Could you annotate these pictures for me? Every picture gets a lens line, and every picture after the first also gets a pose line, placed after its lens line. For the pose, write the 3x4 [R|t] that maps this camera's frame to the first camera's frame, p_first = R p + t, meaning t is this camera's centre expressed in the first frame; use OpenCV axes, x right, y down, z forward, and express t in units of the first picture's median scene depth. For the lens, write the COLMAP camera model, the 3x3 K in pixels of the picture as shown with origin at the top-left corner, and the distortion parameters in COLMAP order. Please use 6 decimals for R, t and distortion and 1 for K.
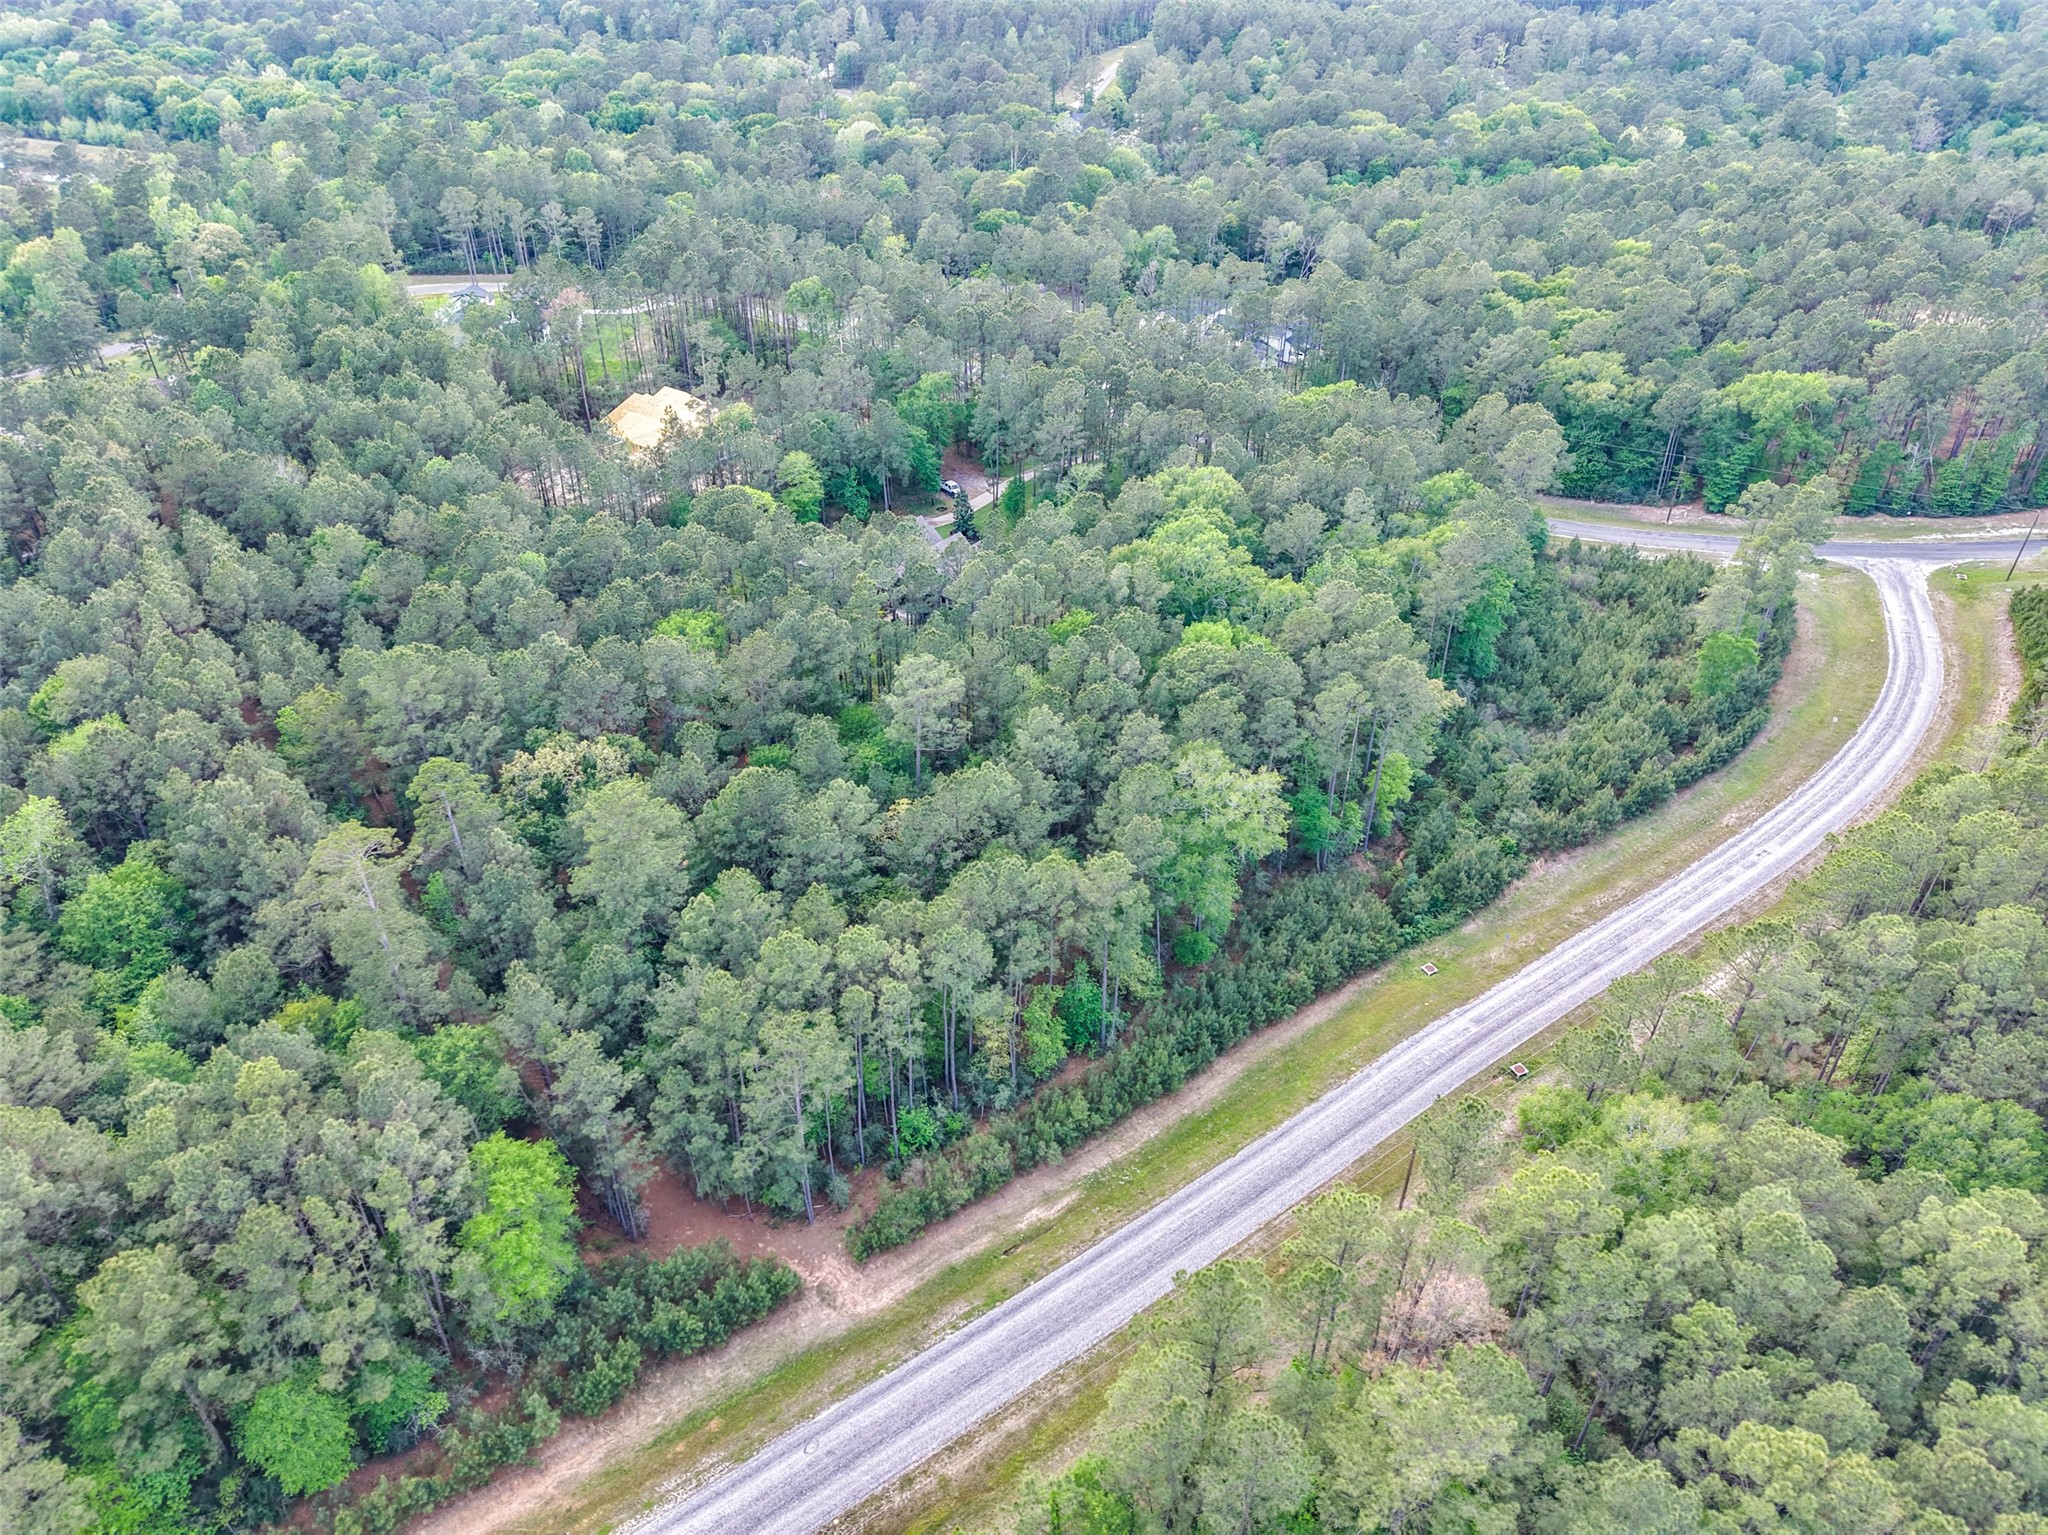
lens RADIAL K [[1371.4, 0, 1028.3], [0, 1371.4, 765.4], [0, 0, 1]] dist [0.020217, -0.017779]
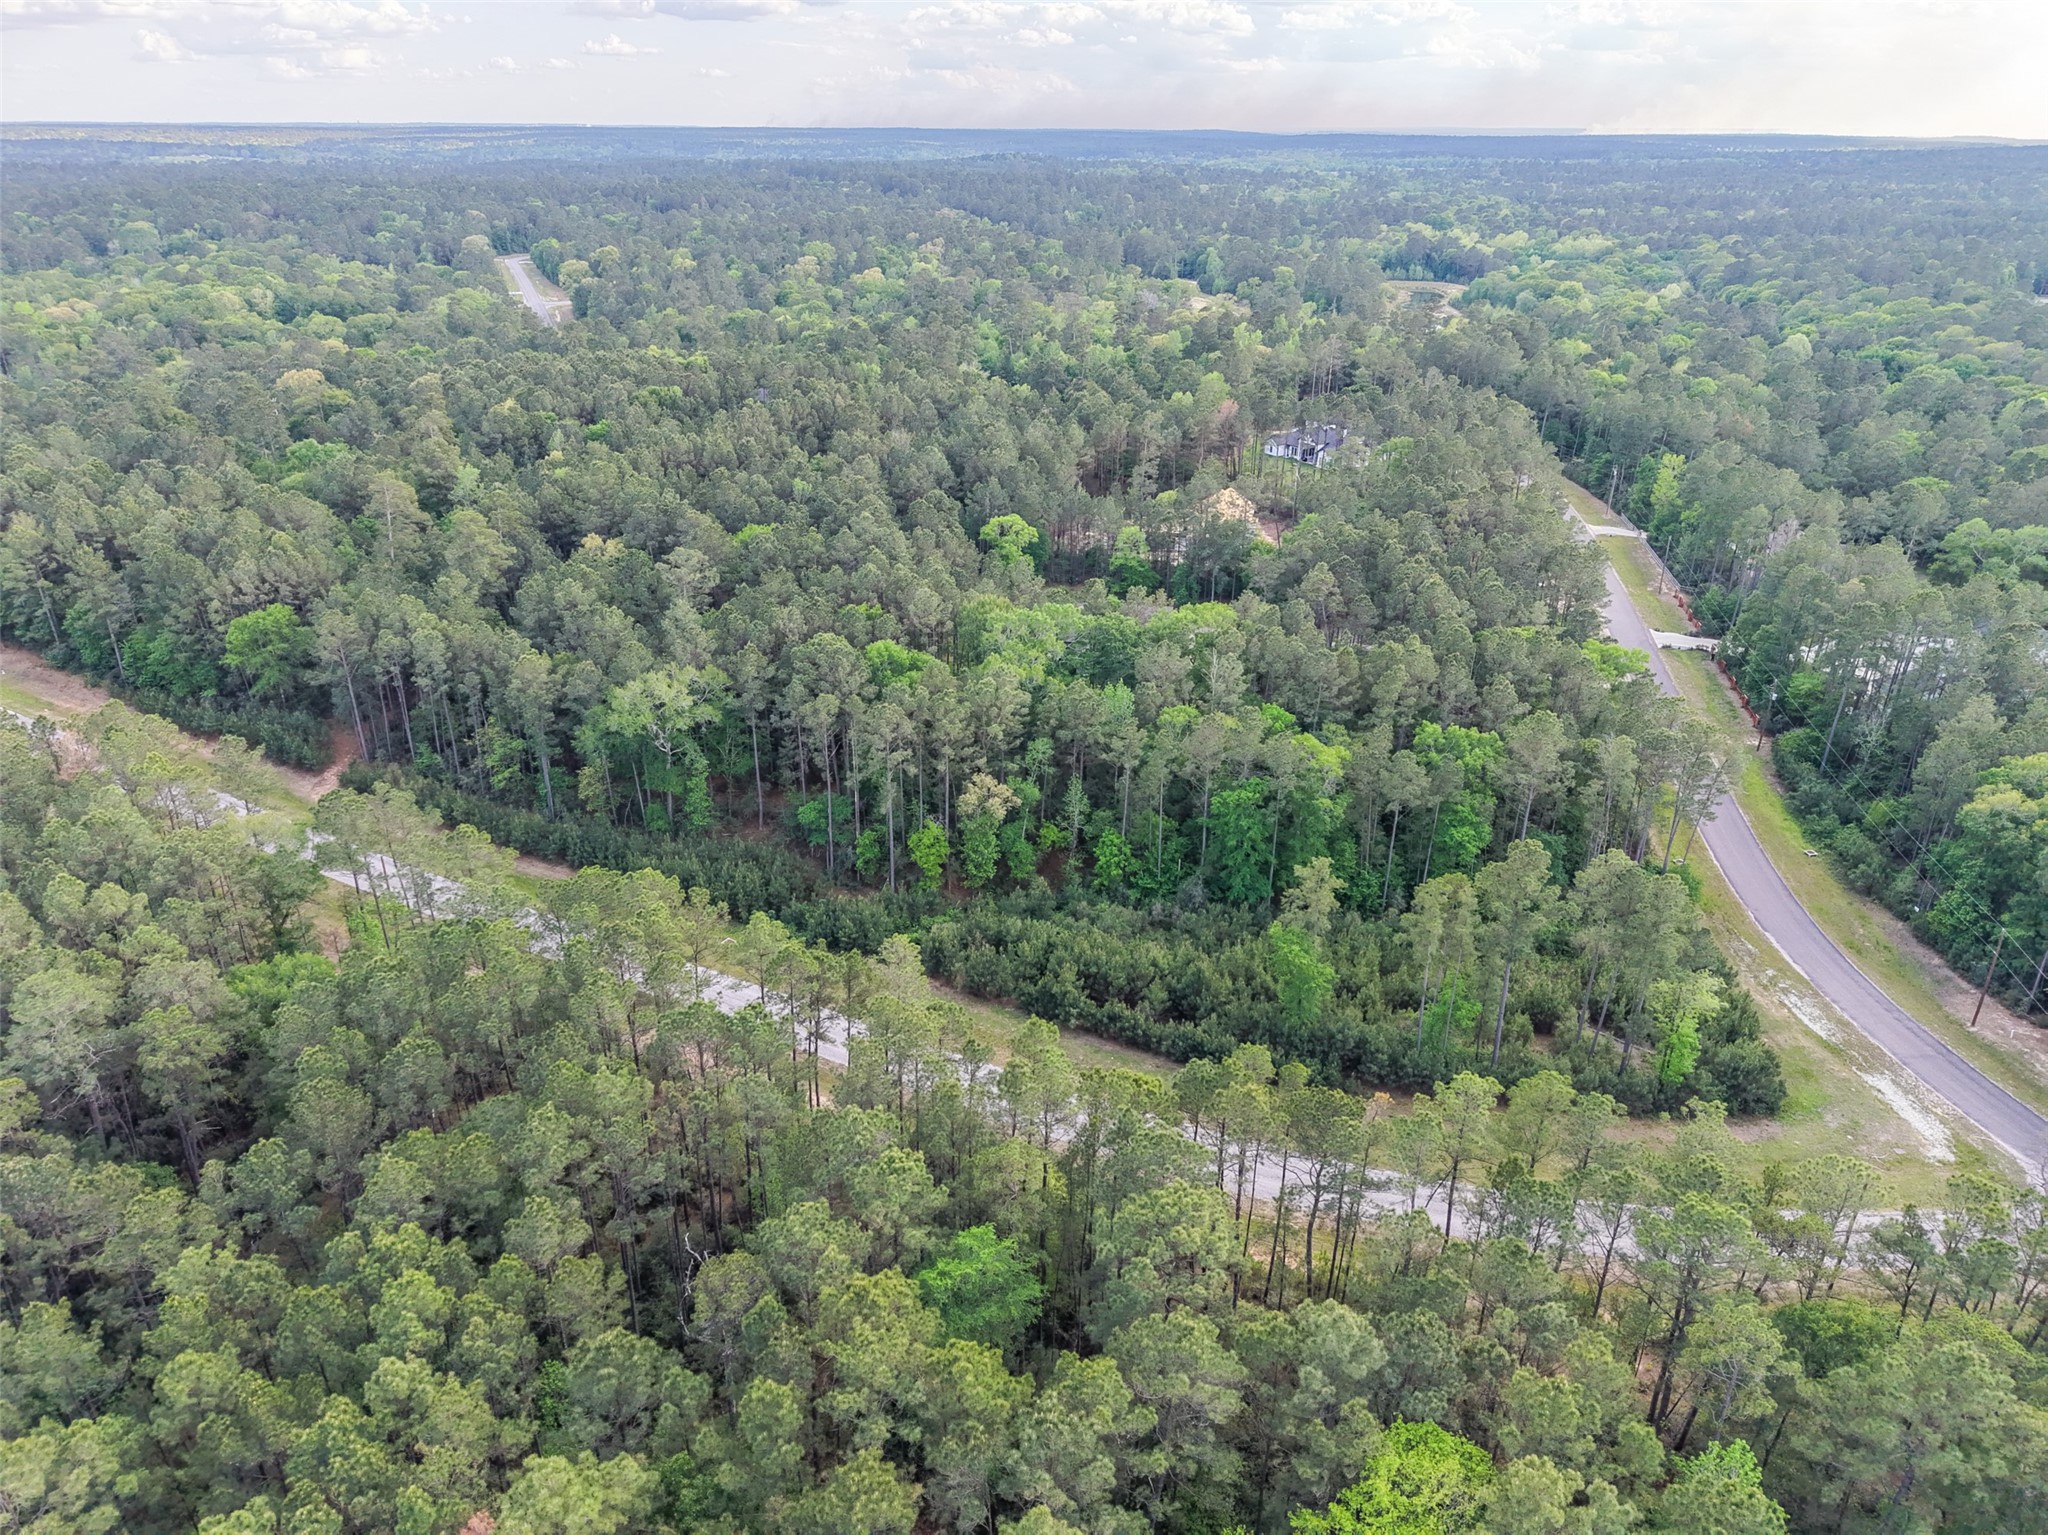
lens RADIAL K [[1371.4, 0, 1028.3], [0, 1371.4, 765.4], [0, 0, 1]] dist [0.020217, -0.017779]
pose [[0.428105, 0.383323, -0.818407, 1.048273], [-0.507928, 0.851081, 0.132932, -0.204288], [0.747486, 0.358783, 0.559052, 0.432507]]
